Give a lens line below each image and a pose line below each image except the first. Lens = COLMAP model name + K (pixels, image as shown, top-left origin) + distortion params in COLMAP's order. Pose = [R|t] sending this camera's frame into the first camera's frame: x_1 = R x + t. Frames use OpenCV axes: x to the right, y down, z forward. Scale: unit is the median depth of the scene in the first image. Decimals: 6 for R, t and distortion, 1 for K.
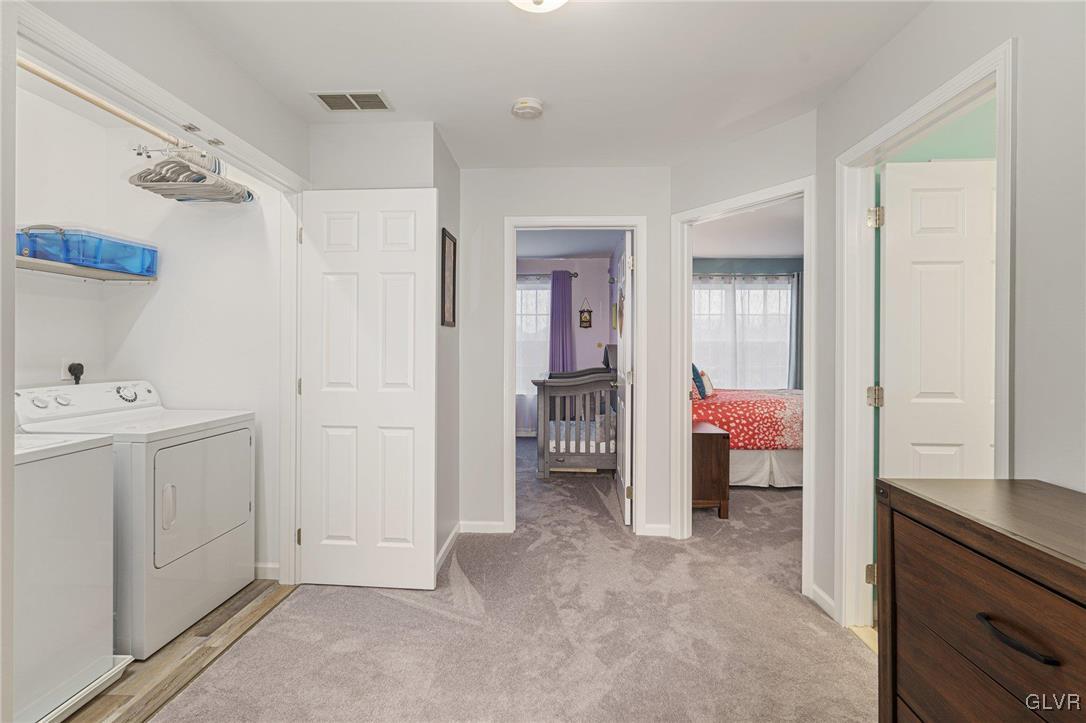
lens RADIAL K [[497.8, 0, 539.1], [0, 497.8, 350.4], [0, 0, 1]] dist [-0.009290, 0.002926]
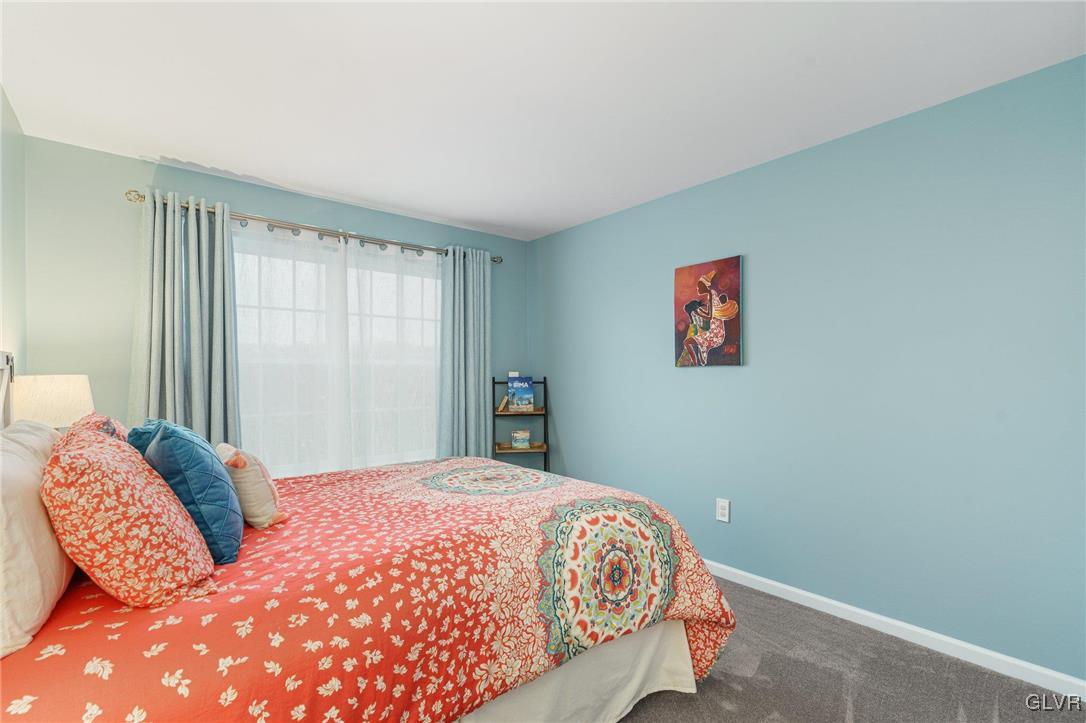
lens RADIAL K [[497.8, 0, 546.8], [0, 497.8, 380.8], [0, 0, 1]] dist [-0.009290, 0.002926]
pose [[0.732906, -0.010711, 0.680246, 0.300425], [0.009394, 0.999940, 0.005623, -0.003817], [-0.680265, 0.002269, 0.732963, 0.741054]]
